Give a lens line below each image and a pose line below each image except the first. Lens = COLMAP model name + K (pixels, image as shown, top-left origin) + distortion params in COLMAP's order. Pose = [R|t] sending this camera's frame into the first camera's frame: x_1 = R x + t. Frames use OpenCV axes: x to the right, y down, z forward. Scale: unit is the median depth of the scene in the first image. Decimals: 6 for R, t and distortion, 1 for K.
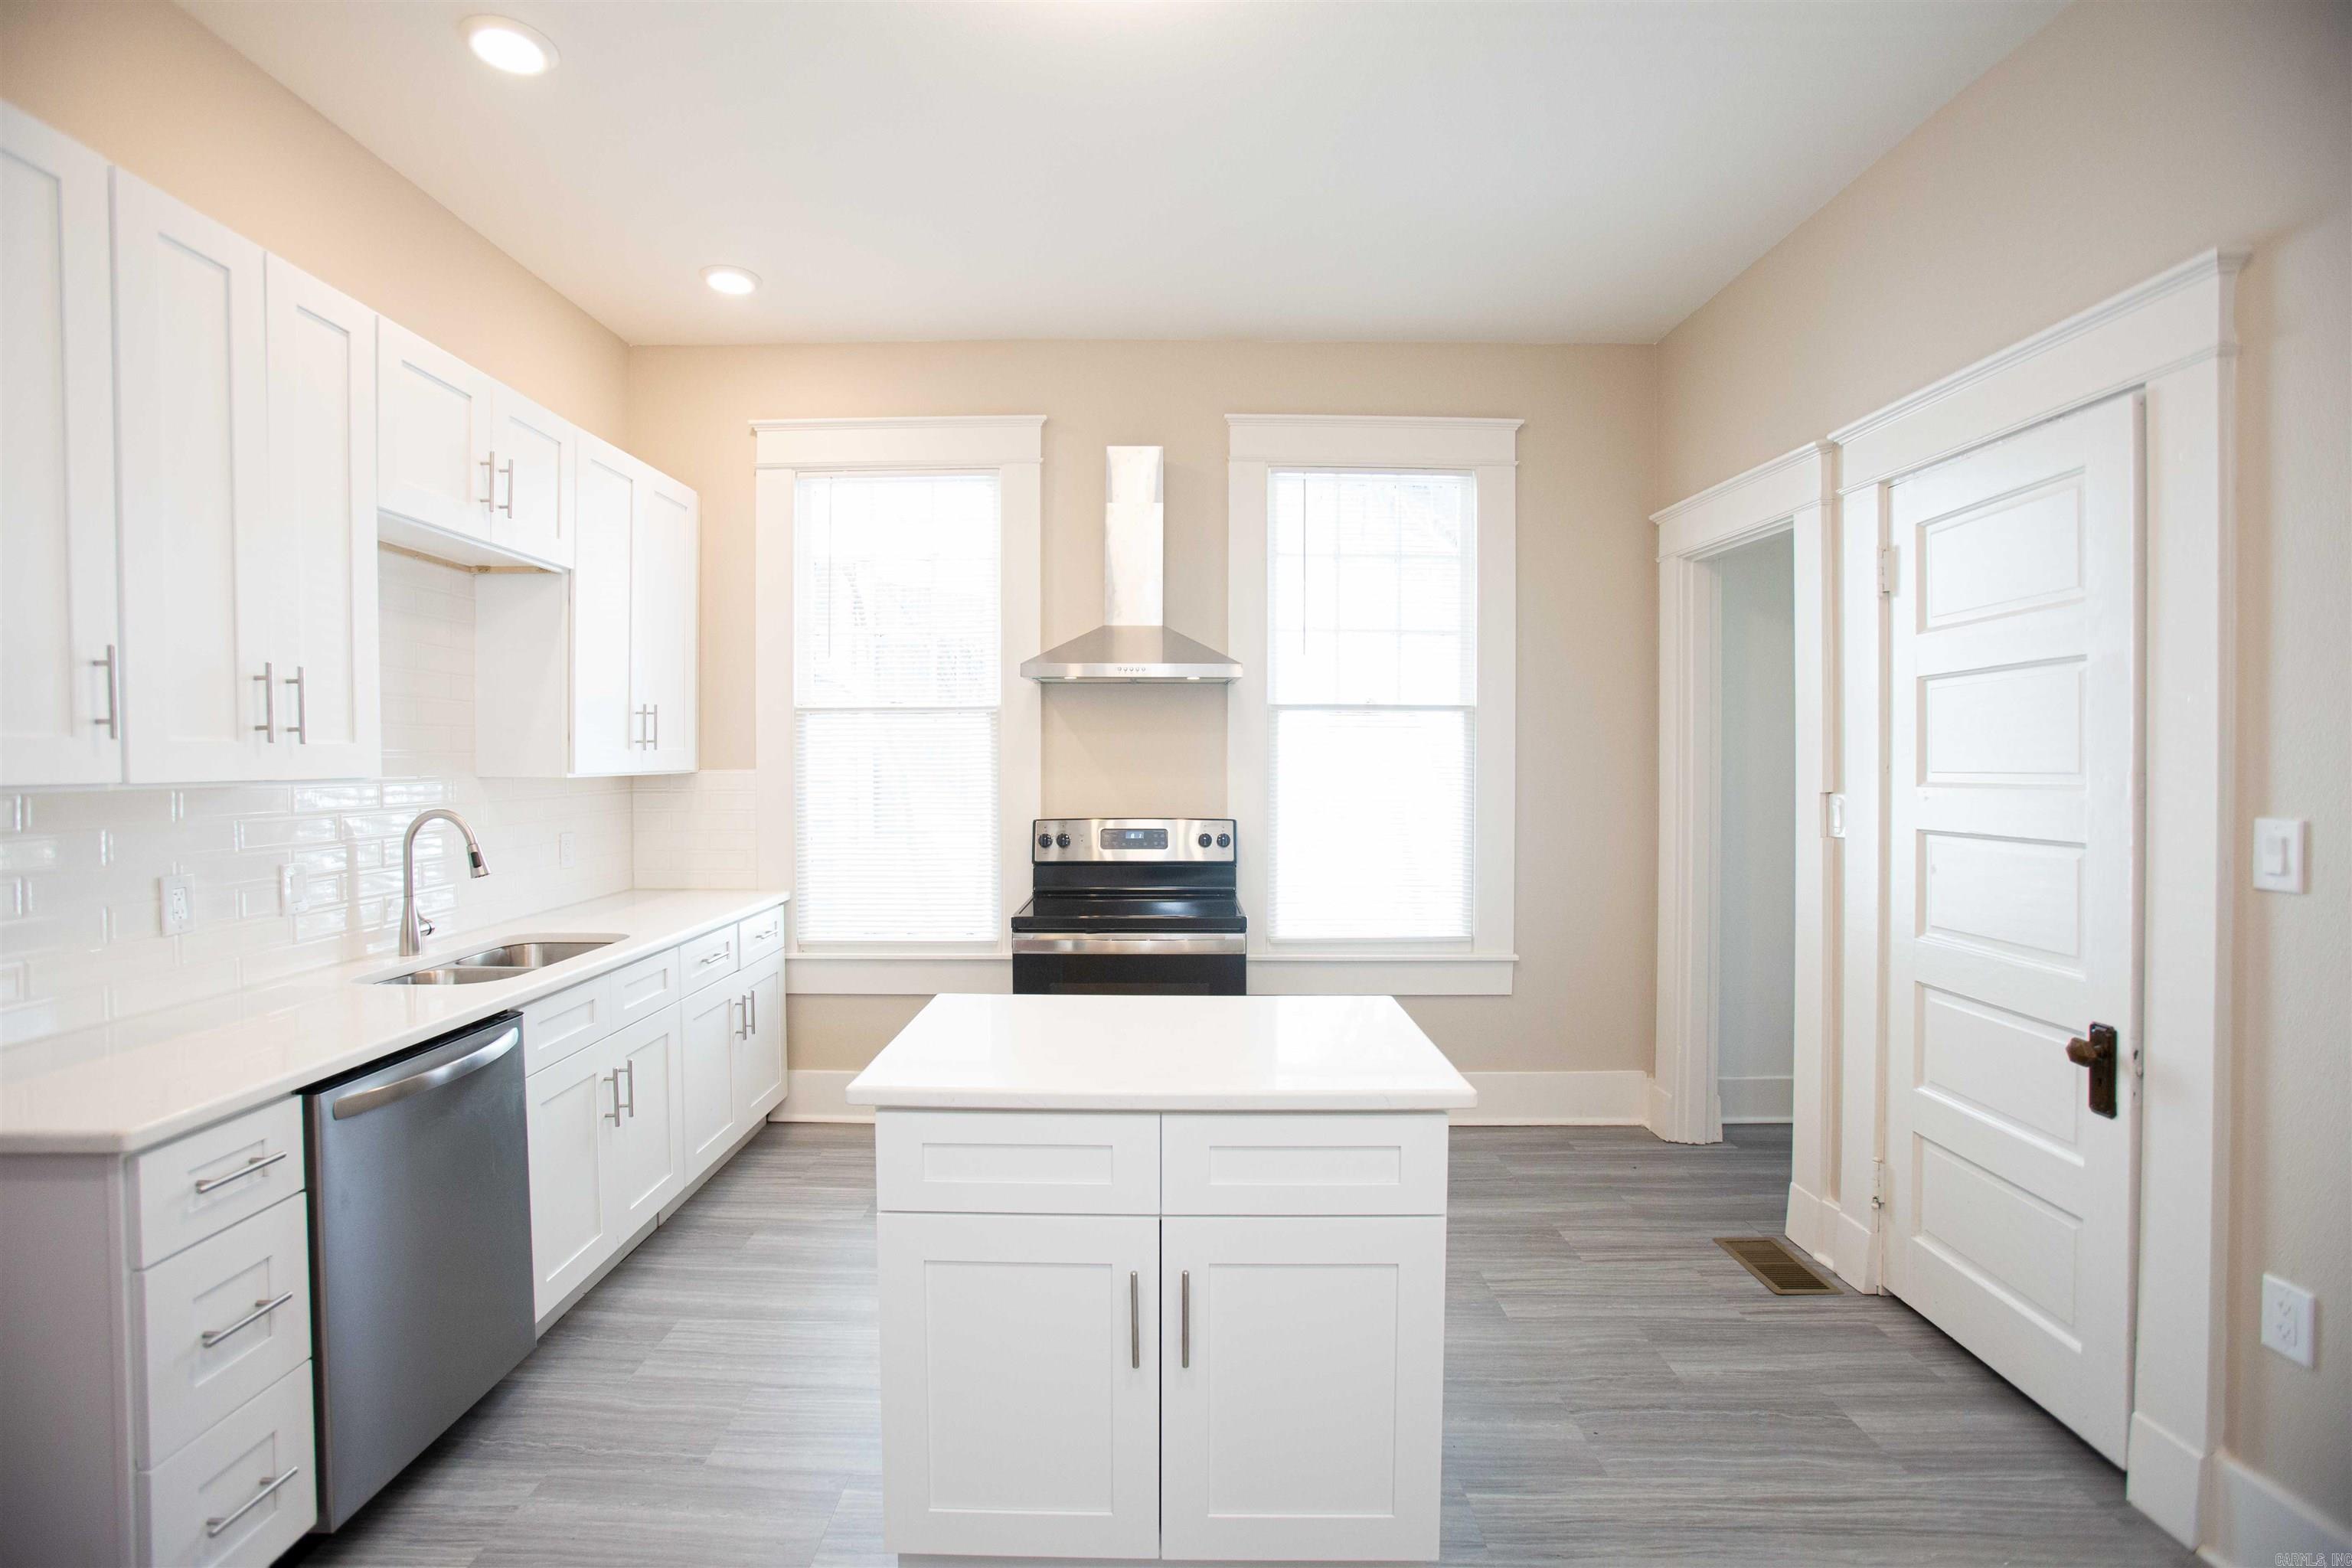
lens RADIAL K [[1107.4, 0, 1151.7], [0, 1107.4, 780.6], [0, 0, 1]] dist [-0.064916, 0.026166]
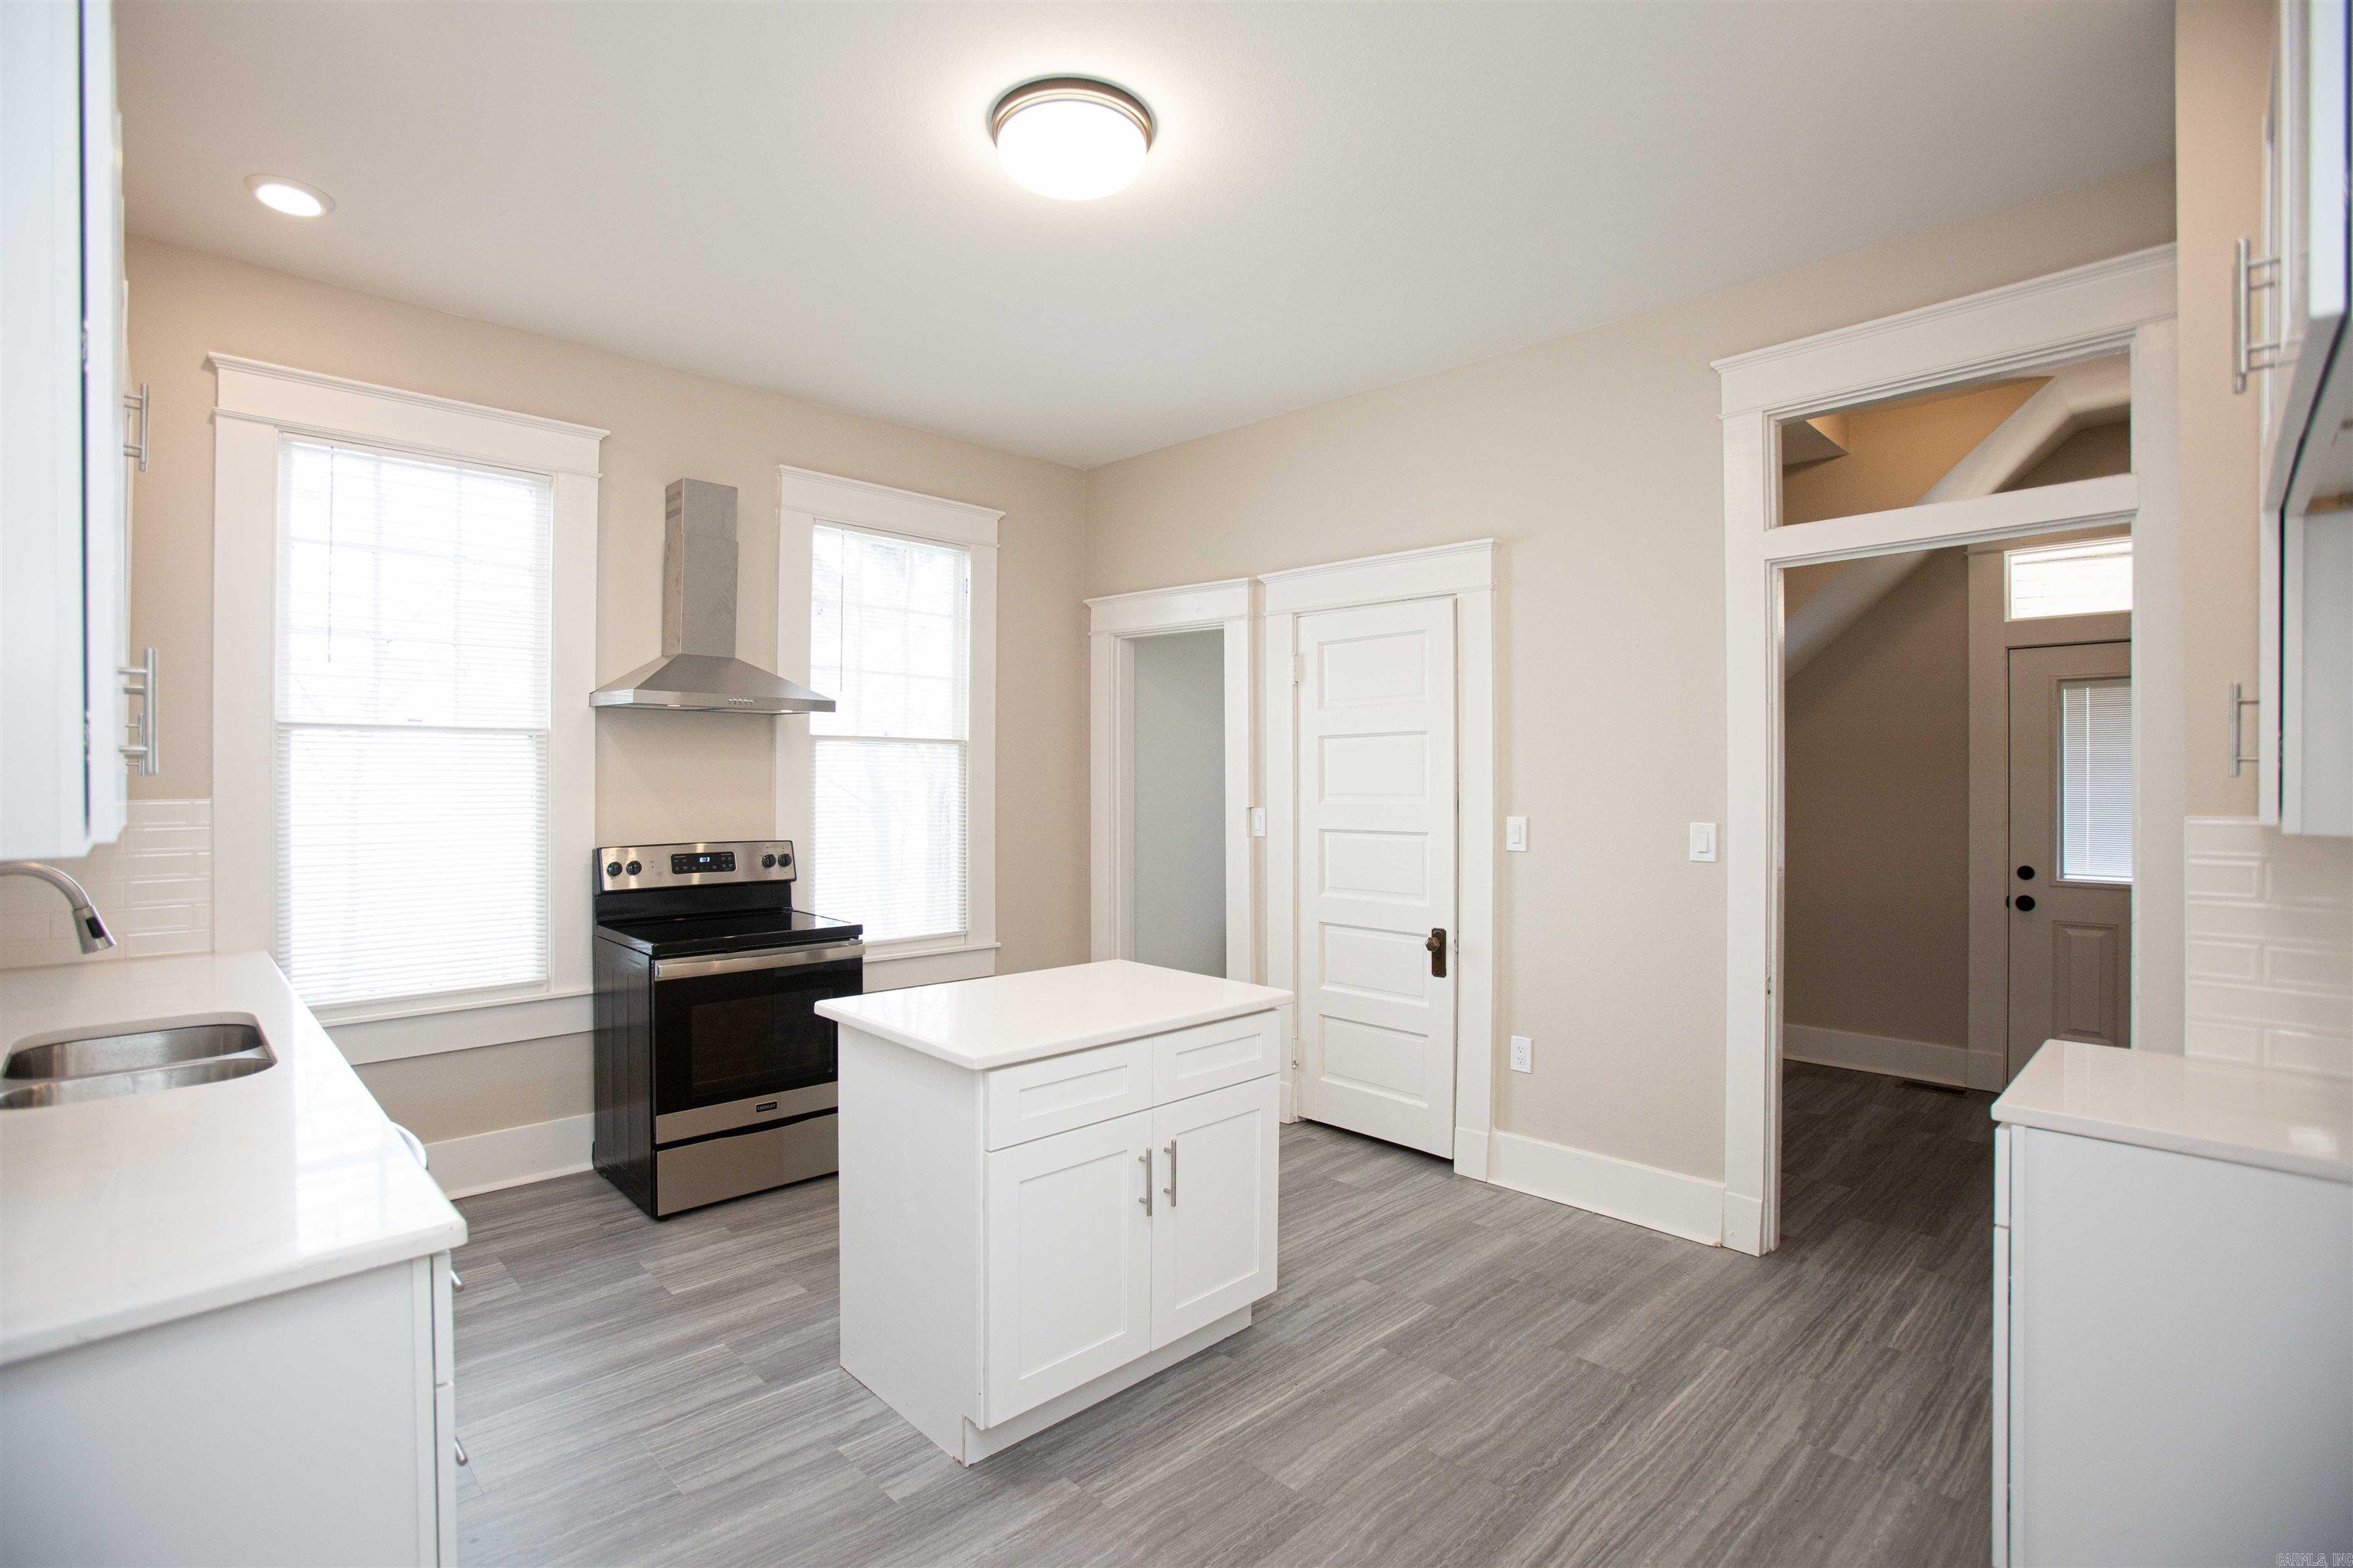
lens RADIAL K [[1107.9, 0, 1172.8], [0, 1107.9, 786.7], [0, 0, 1]] dist [-0.064916, 0.026166]
pose [[0.707637, -0.002735, 0.706571, -0.595594], [0.010117, 0.999929, -0.006262, -0.009995], [-0.706504, 0.011580, 0.707614, -0.034016]]
